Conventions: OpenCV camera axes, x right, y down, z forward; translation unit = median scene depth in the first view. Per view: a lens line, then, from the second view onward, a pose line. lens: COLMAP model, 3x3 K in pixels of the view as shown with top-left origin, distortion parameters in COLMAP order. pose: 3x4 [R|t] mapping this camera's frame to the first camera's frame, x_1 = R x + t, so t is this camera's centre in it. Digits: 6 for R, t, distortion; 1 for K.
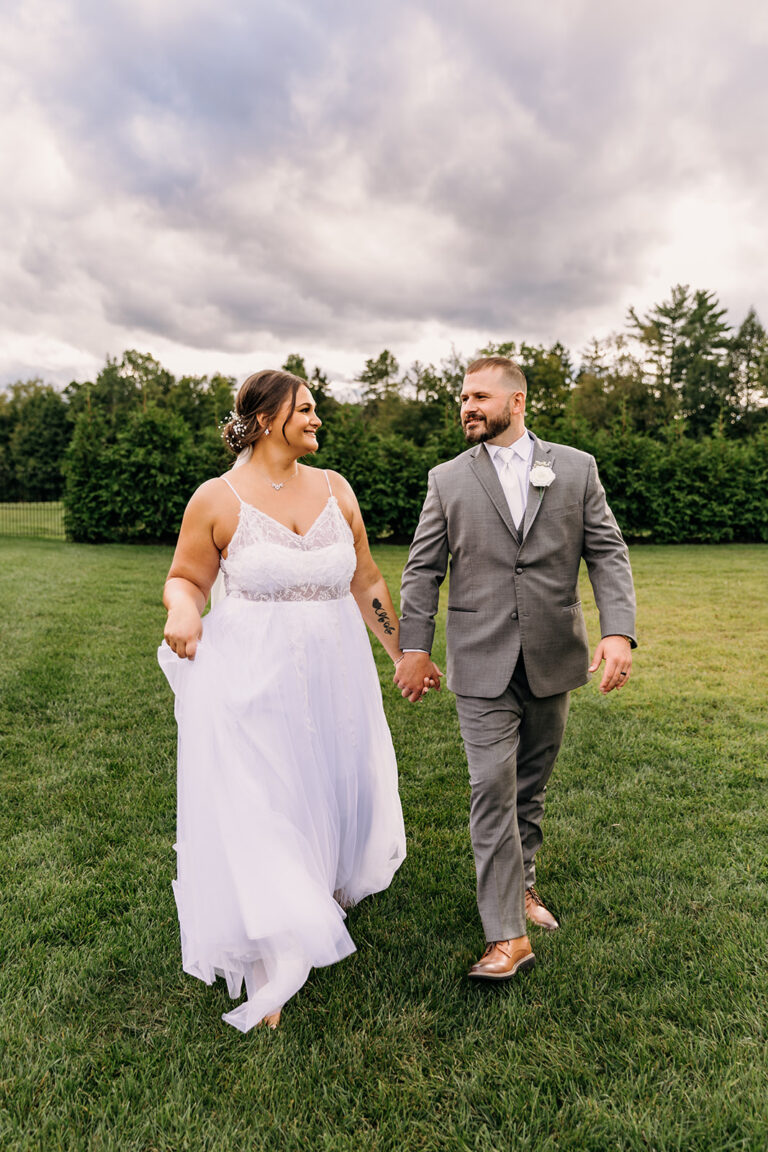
lens RADIAL K [[995.9, 0, 384.1], [0, 995.9, 573.8], [0, 0, 1]] dist [0.005025, 0.002099]
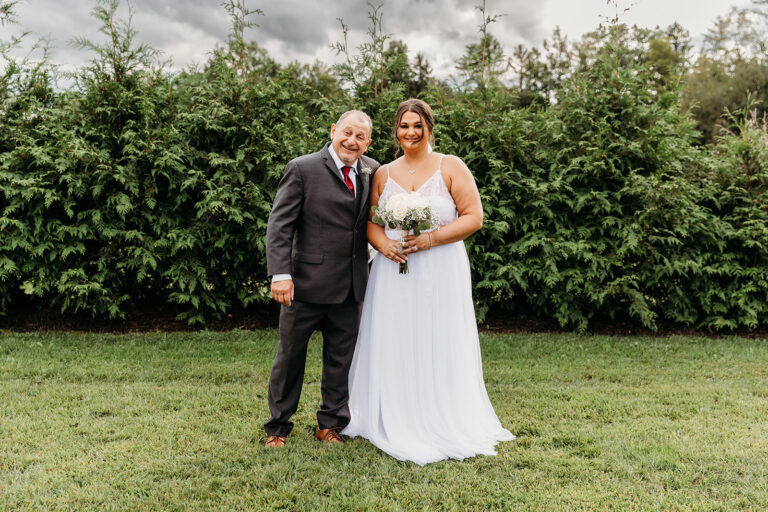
lens RADIAL K [[925.2, 0, 383.9], [0, 925.2, 256.4], [0, 0, 1]] dist [-0.005929, 0.000000]
pose [[0.978000, 0.035806, -0.205510, 0.092623], [-0.036710, 0.999326, -0.000587, -0.014454], [0.205350, 0.008119, 0.978655, 0.140609]]
